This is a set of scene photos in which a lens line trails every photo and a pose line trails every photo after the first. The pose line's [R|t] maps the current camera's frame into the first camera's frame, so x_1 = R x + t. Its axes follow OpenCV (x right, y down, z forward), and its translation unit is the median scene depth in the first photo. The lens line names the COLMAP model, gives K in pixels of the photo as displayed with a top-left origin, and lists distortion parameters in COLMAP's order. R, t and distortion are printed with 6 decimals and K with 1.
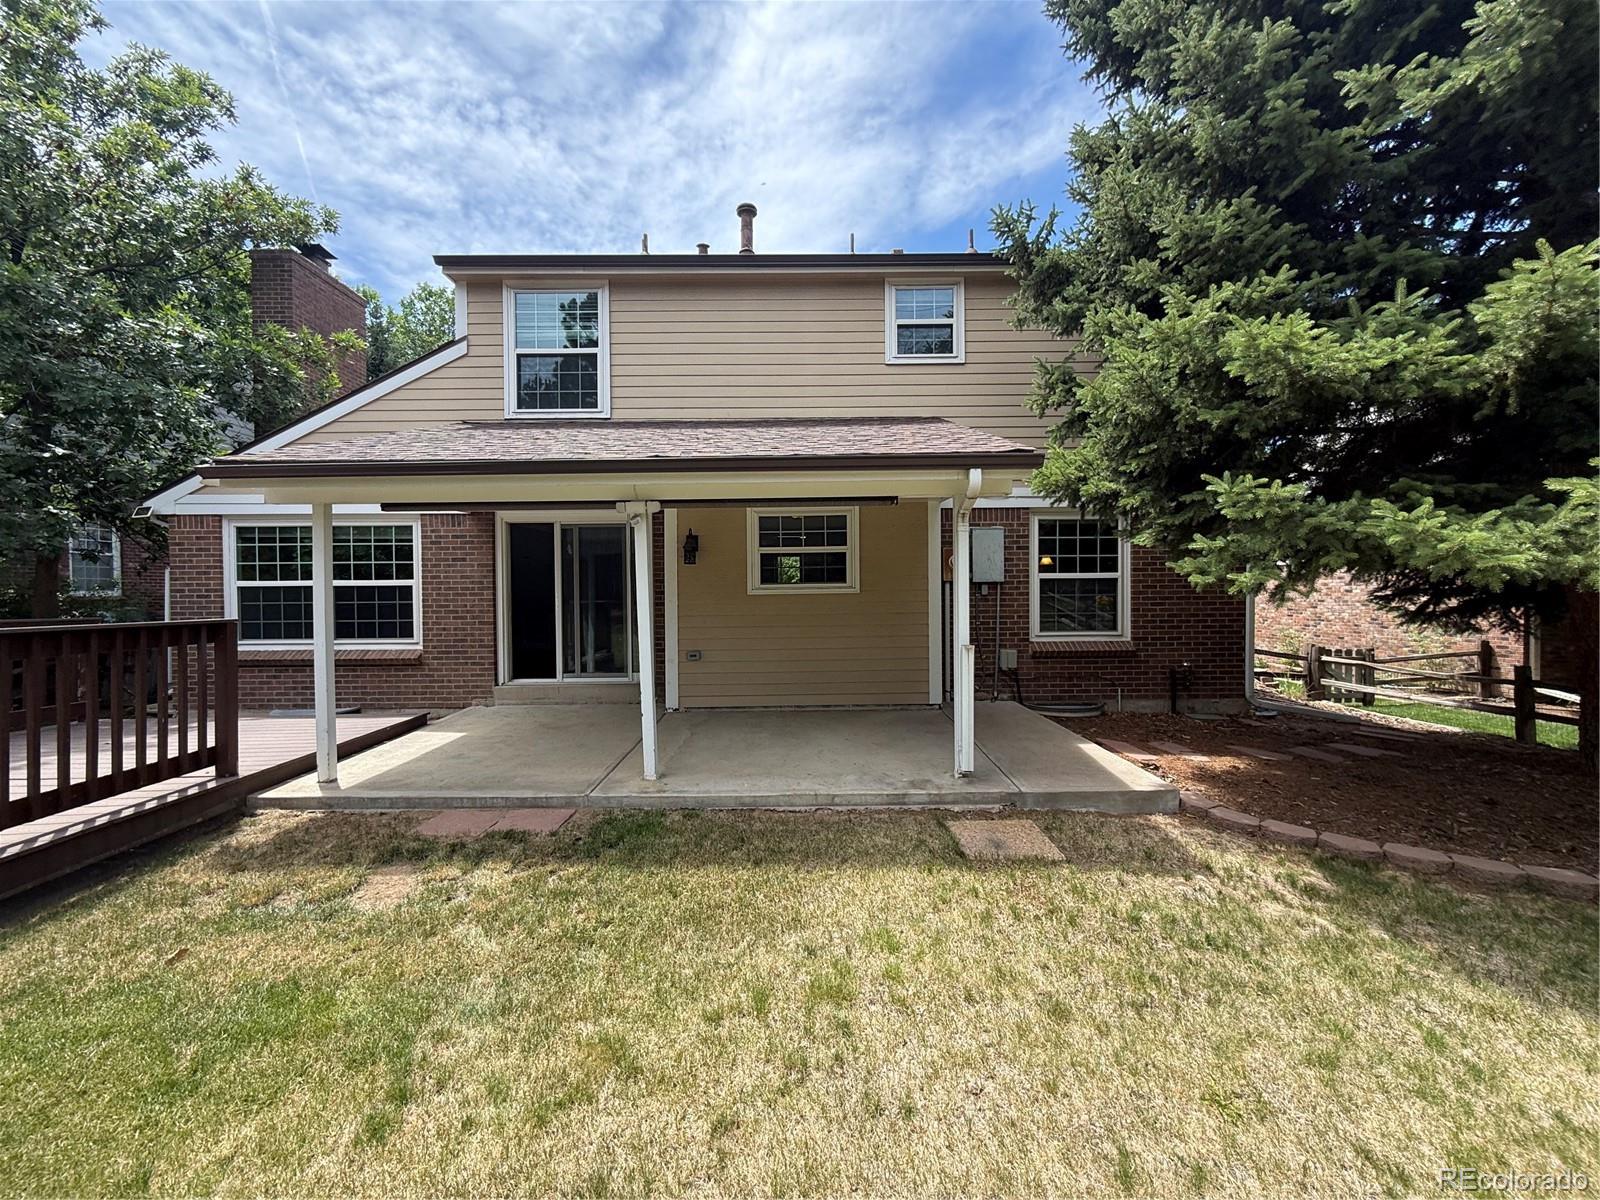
lens RADIAL K [[639.1, 0, 806.3], [0, 639.1, 598.6], [0, 0, 1]] dist [0.003290, -0.001174]
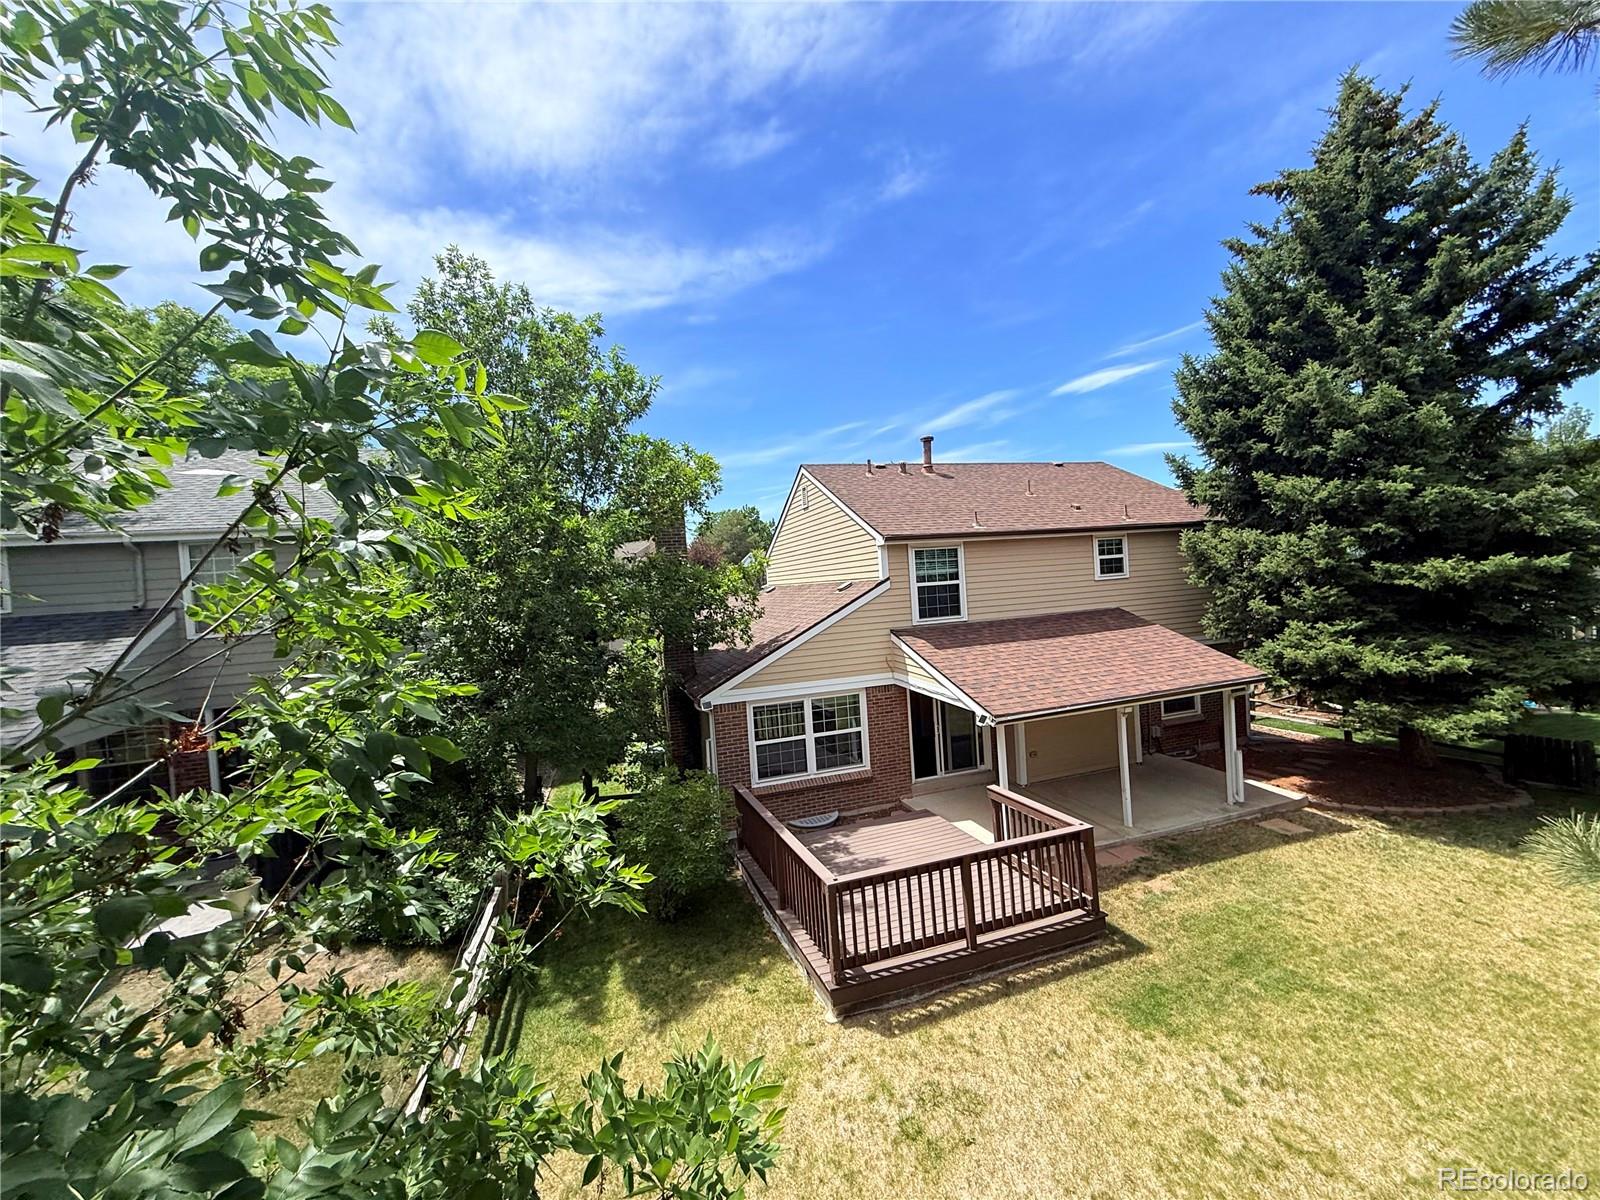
lens RADIAL K [[639.1, 0, 801.8], [0, 639.1, 590.0], [0, 0, 1]] dist [0.003290, -0.001174]
pose [[0.951151, -0.055774, 0.303645, -2.105349], [0.060477, 0.998151, -0.006097, -0.642094], [-0.302743, 0.024162, 0.952766, -0.861436]]
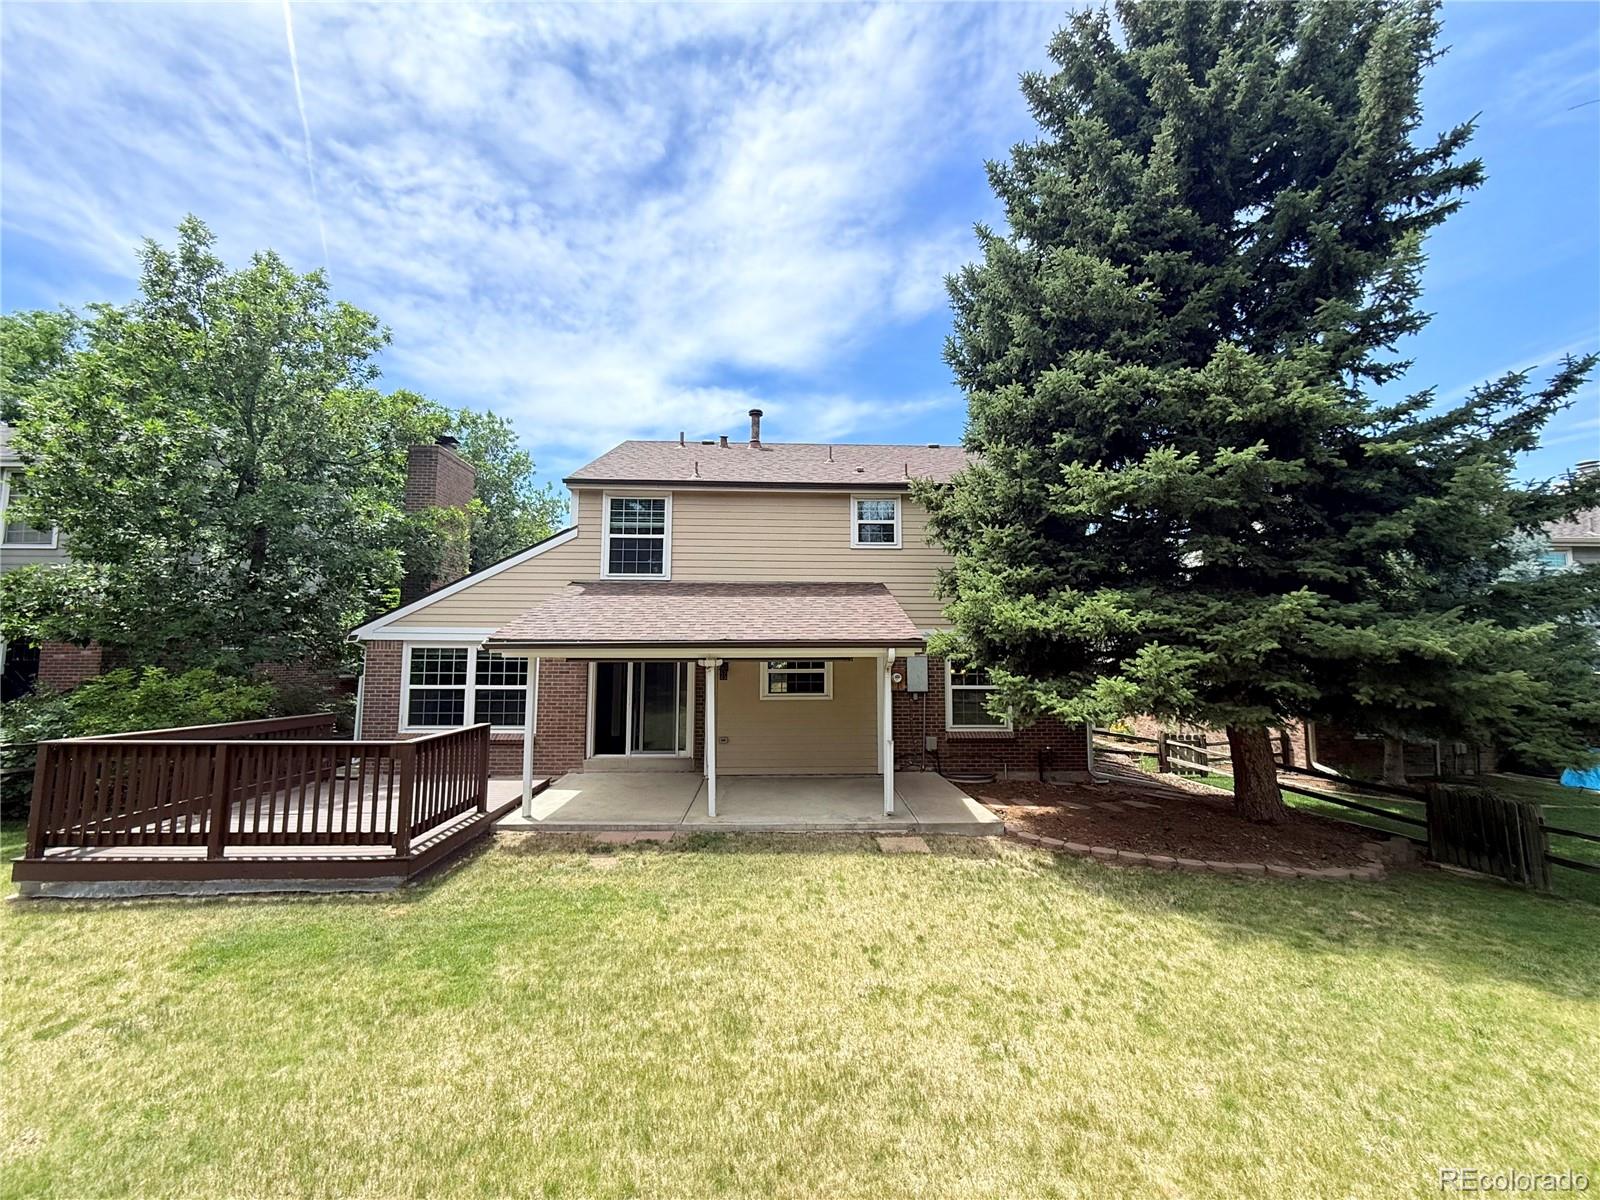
lens RADIAL K [[639.1, 0, 807.4], [0, 639.1, 602.2], [0, 0, 1]] dist [0.003290, -0.001174]
pose [[0.999250, 0.016037, 0.035255, -0.055911], [-0.012504, 0.995083, -0.098248, -0.143159], [-0.036657, 0.097734, 0.994537, -0.874893]]
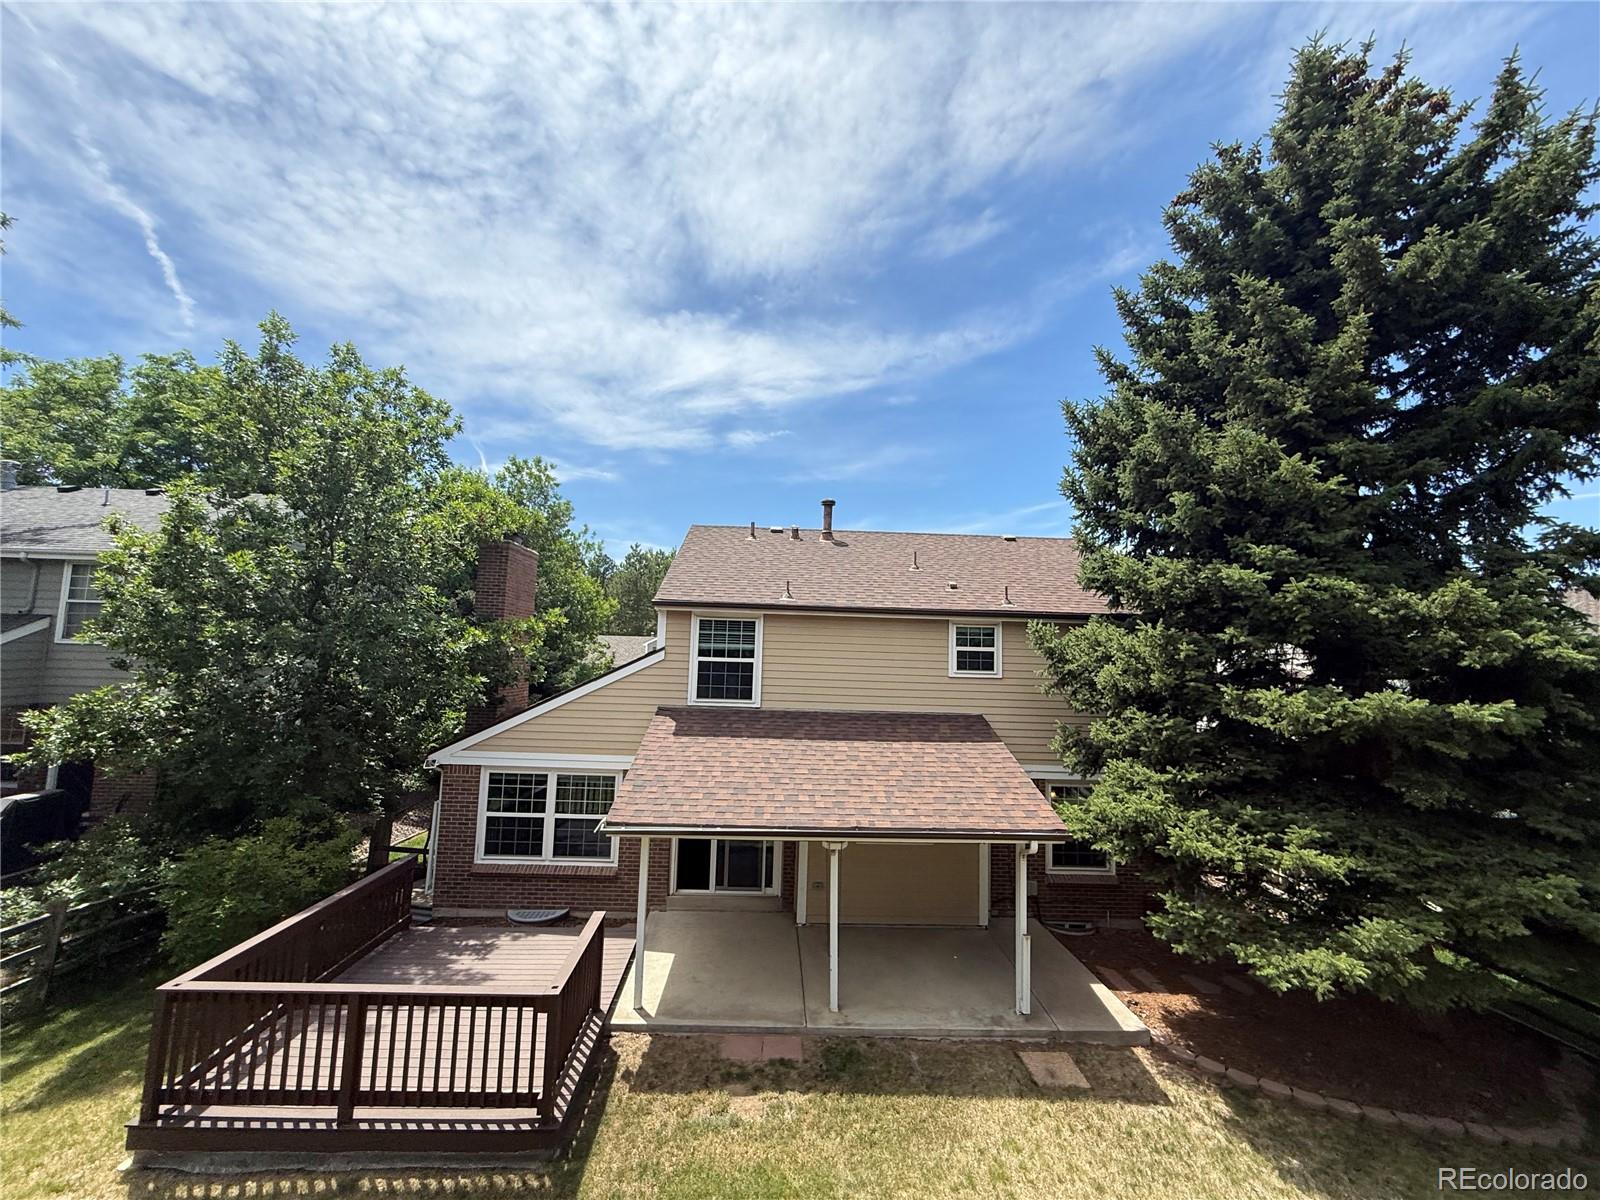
lens RADIAL K [[639.1, 0, 799.3], [0, 639.1, 601.6], [0, 0, 1]] dist [0.003290, -0.001174]
pose [[0.998764, 0.042064, 0.026486, -0.448452], [-0.039097, 0.993809, -0.103993, -0.629111], [-0.030696, 0.102829, 0.994225, -0.792906]]
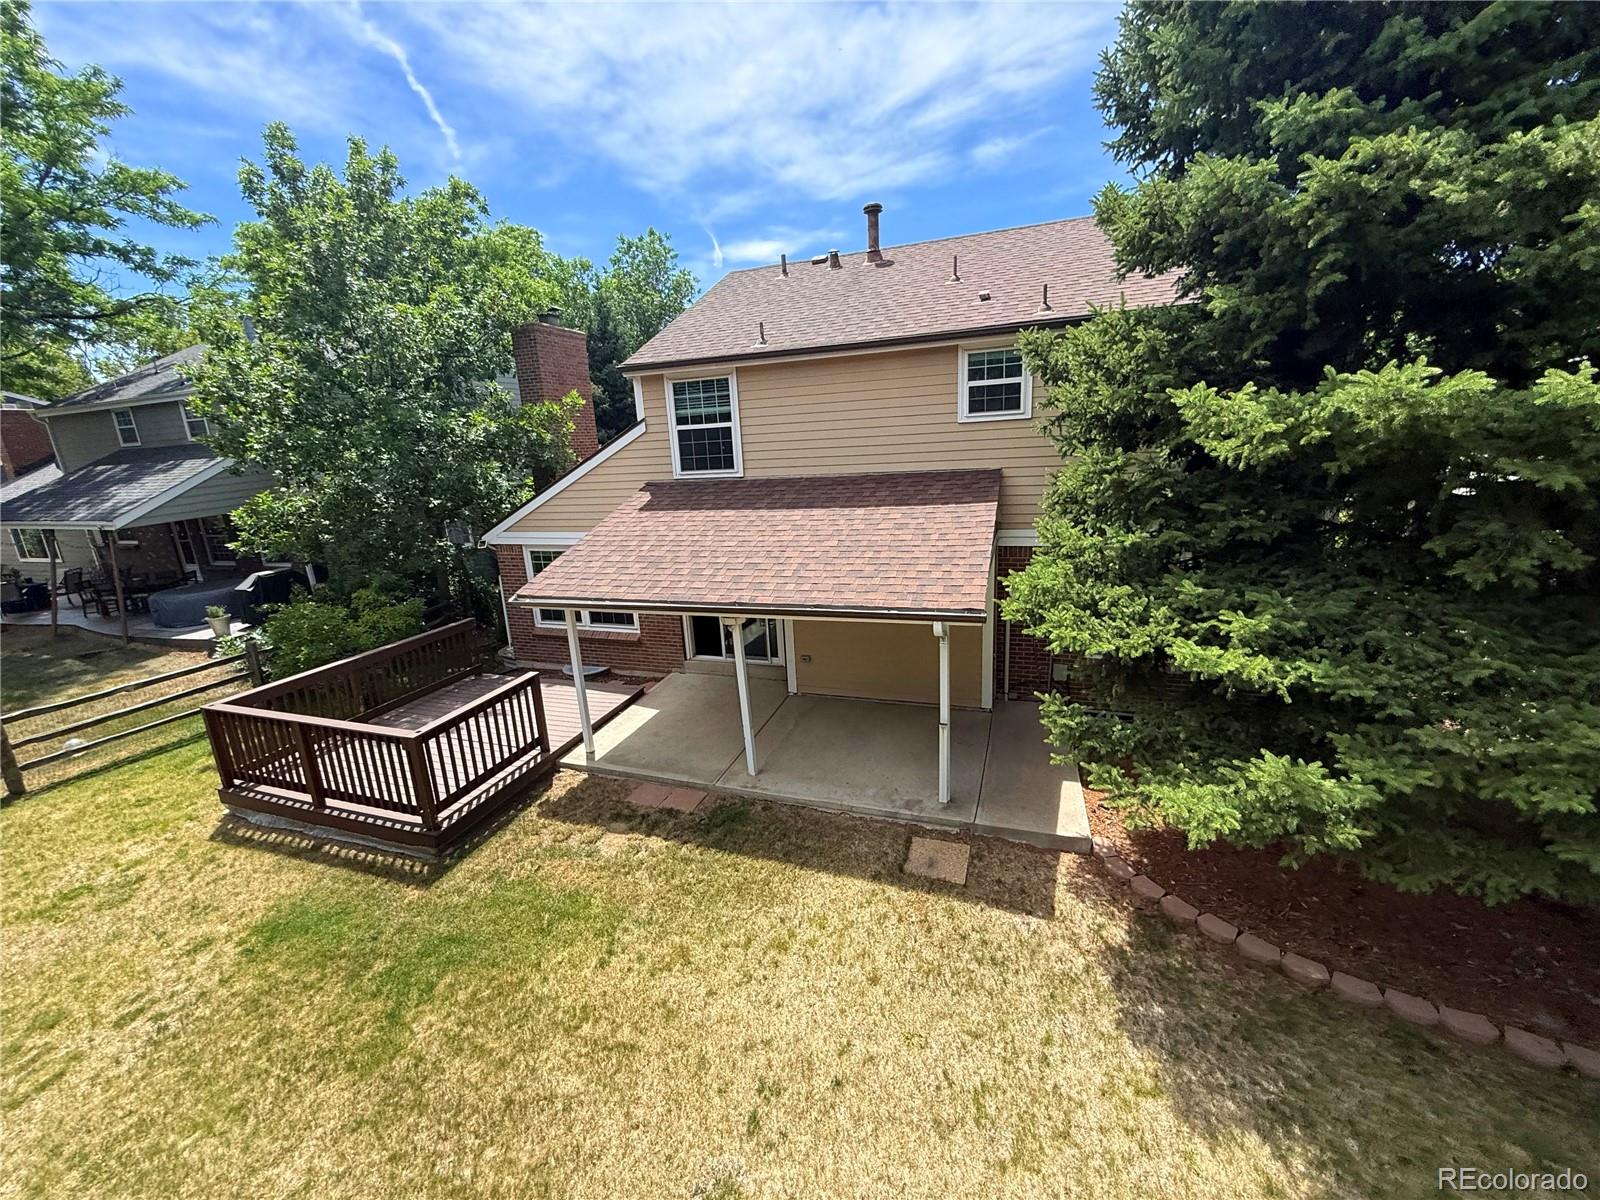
lens RADIAL K [[639.1, 0, 797.2], [0, 639.1, 602.8], [0, 0, 1]] dist [0.003290, -0.001174]
pose [[0.939097, 0.045045, -0.340686, 0.436436], [0.040805, 0.969742, 0.240696, -0.577439], [0.341220, -0.239938, 0.908845, -0.379535]]
